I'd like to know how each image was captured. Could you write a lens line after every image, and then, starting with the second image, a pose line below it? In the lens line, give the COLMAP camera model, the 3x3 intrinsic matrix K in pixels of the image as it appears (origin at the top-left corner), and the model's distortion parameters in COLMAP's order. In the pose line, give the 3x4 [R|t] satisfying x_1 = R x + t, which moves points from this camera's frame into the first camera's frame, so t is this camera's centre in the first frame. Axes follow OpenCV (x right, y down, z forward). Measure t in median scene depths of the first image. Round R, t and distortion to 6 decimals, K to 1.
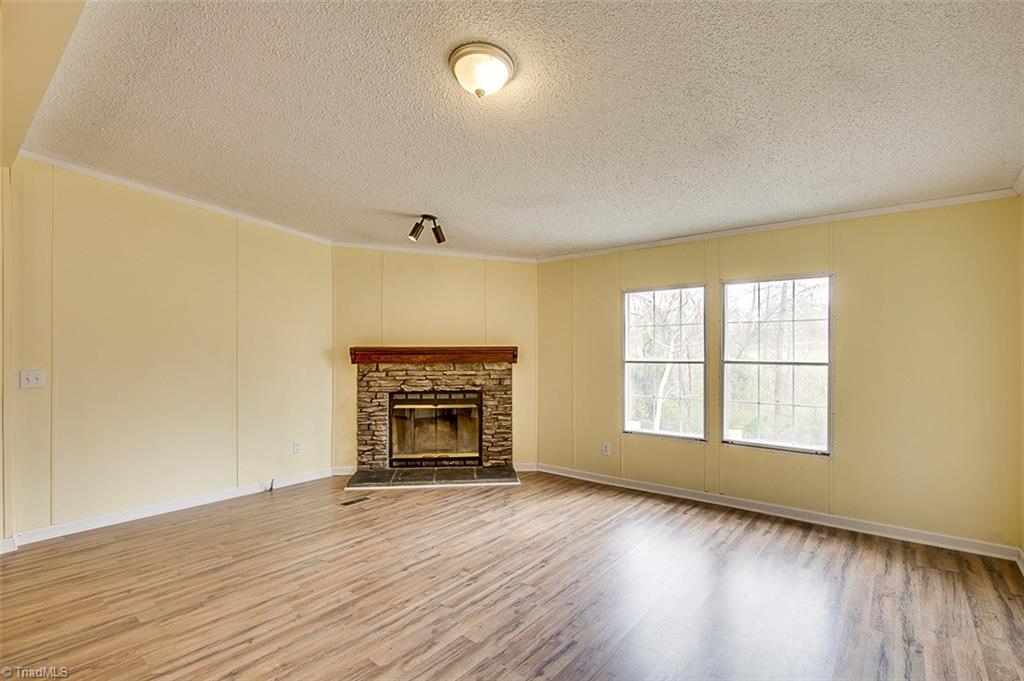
lens RADIAL K [[481.3, 0, 515.7], [0, 481.3, 348.6], [0, 0, 1]] dist [-0.012794, 0.000167]
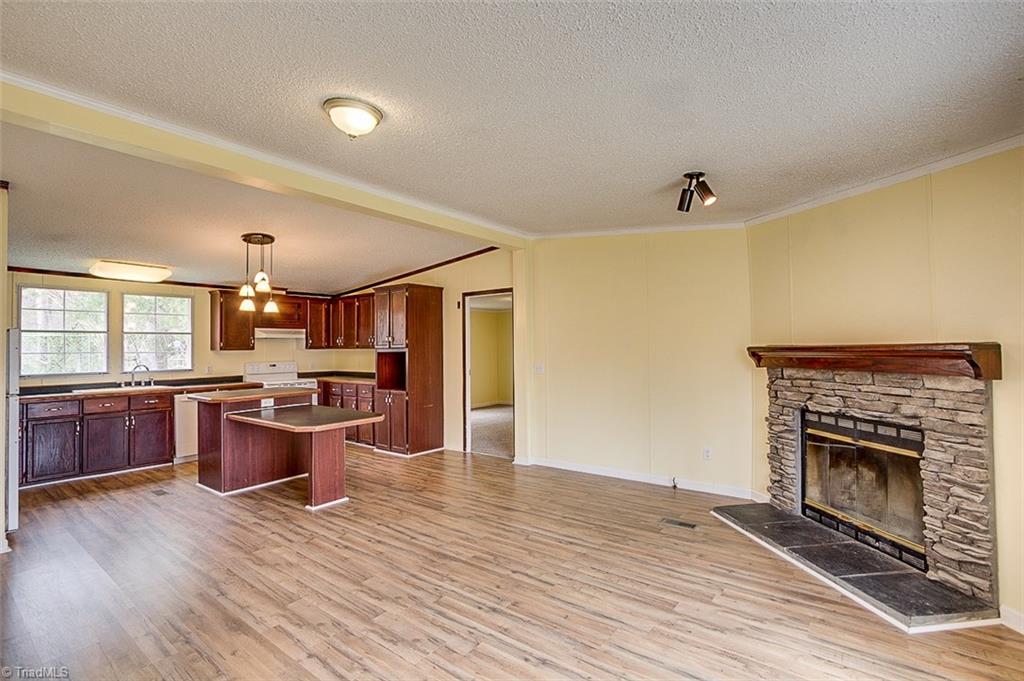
lens RADIAL K [[470.6, 0, 503.6], [0, 470.6, 336.3], [0, 0, 1]] dist [-0.012526, 0.000360]
pose [[0.013484, -0.029968, -0.999460, 0.543572], [0.012378, 0.999479, -0.029802, -0.002892], [0.999832, -0.011970, 0.013848, 0.687052]]
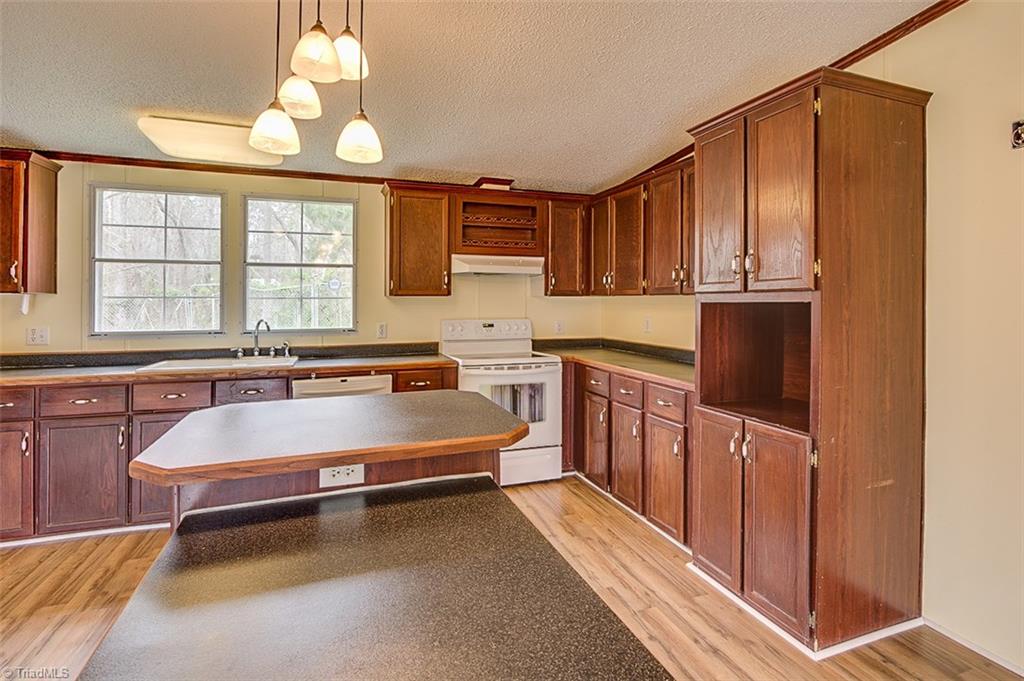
lens RADIAL K [[488.7, 0, 506.6], [0, 488.7, 296.8], [0, 0, 1]] dist [-0.009061, 0.000119]
pose [[-0.523636, -0.012254, -0.851854, -0.413178], [-0.002645, 0.999915, -0.012758, -0.001708], [0.851938, -0.004428, -0.523624, 0.393255]]
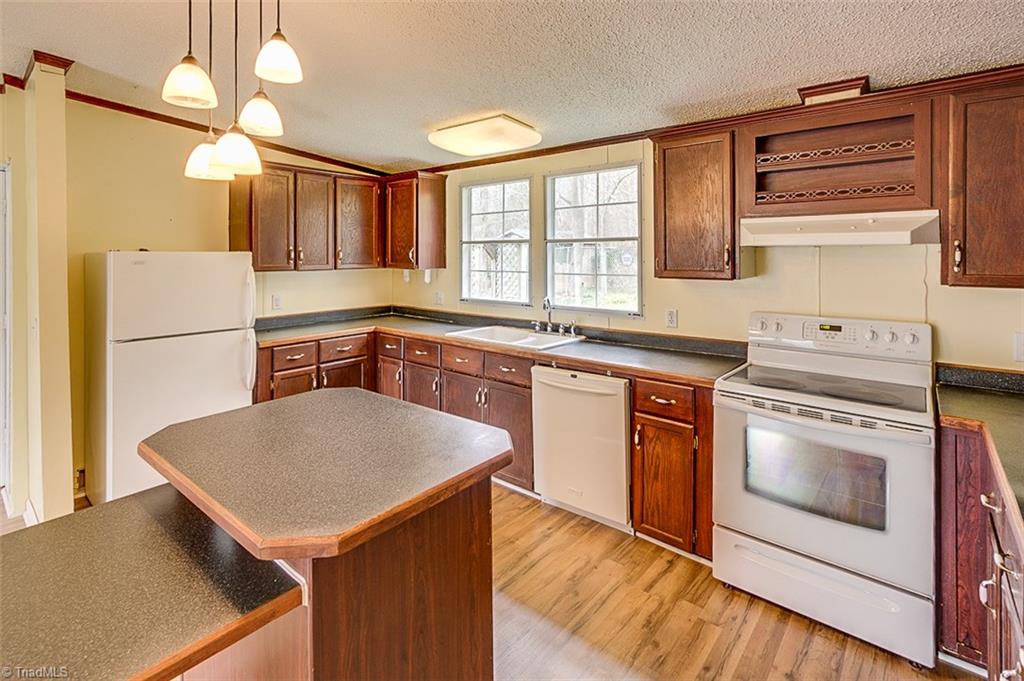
lens RADIAL K [[482.1, 0, 512.2], [0, 482.1, 251.2], [0, 0, 1]] dist [-0.002153, -0.000032]
pose [[-0.999952, 0.003330, 0.009268, -0.860912], [0.003330, 0.999994, -0.000032, -0.053037], [-0.009268, -0.000001, -0.999957, 0.442118]]
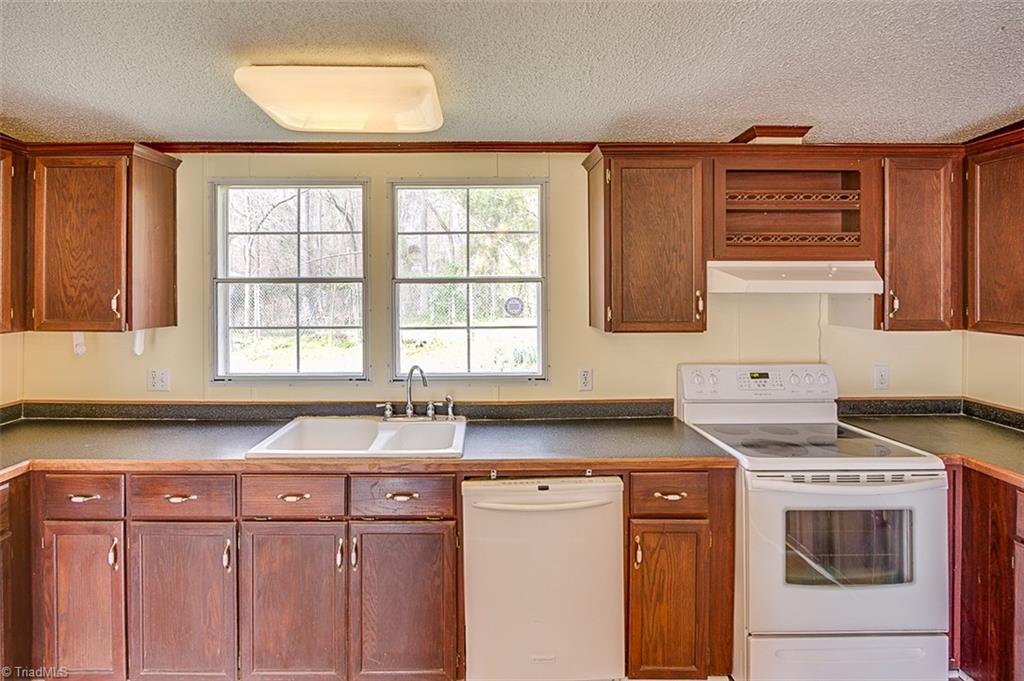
lens RADIAL K [[492.4, 0, 485.5], [0, 492.4, 284.8], [0, 0, 1]] dist [-0.011499, 0.000353]
pose [[-0.770083, -0.001342, -0.637942, -0.606789], [-0.001373, 0.999999, -0.000447, -0.066664], [0.637942, 0.000531, -0.770084, 0.083432]]
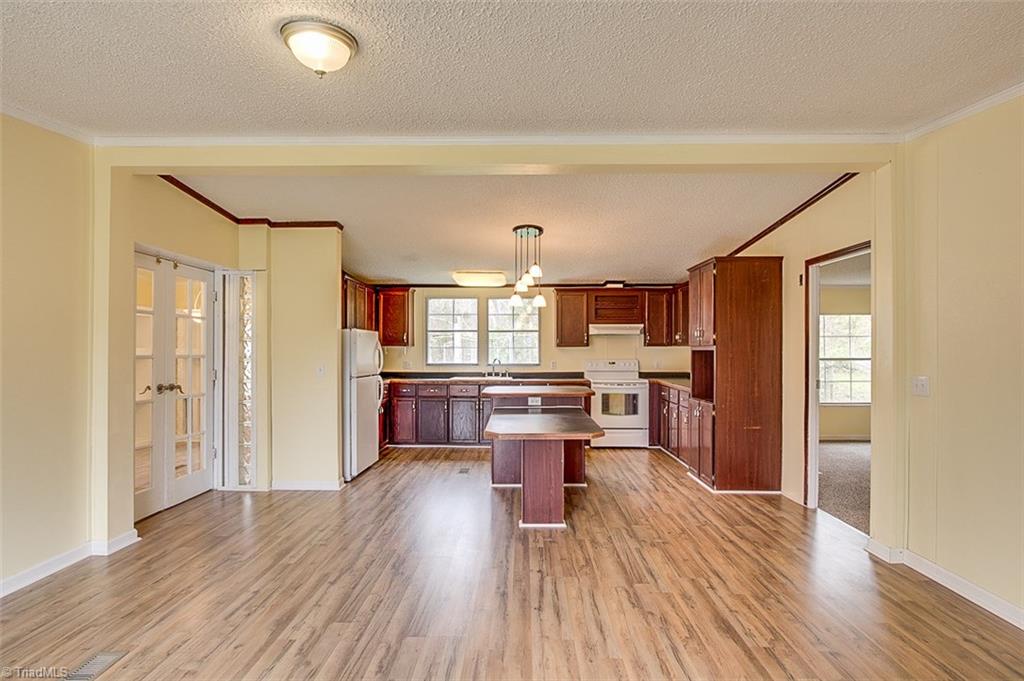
lens RADIAL K [[481.3, 0, 515.7], [0, 481.3, 348.6], [0, 0, 1]] dist [-0.012794, 0.000167]
pose [[-0.787531, -0.004428, -0.616259, 0.101853], [-0.002905, 0.999990, -0.003474, -0.001337], [0.616268, -0.000946, -0.787536, 0.996444]]
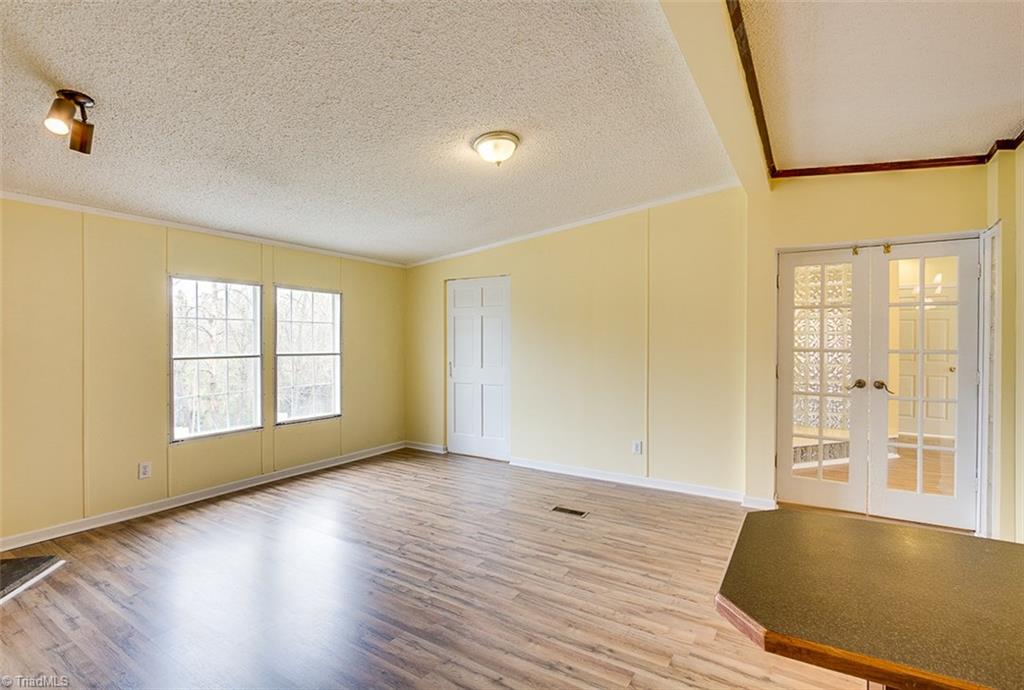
lens RADIAL K [[479.5, 0, 506.2], [0, 479.5, 348.0], [0, 0, 1]] dist [-0.012231, -0.000093]
pose [[-0.112444, -0.010594, 0.993602, -0.757722], [-0.000965, 0.999944, 0.010552, -0.001804], [-0.993658, 0.000228, -0.112448, 0.577910]]
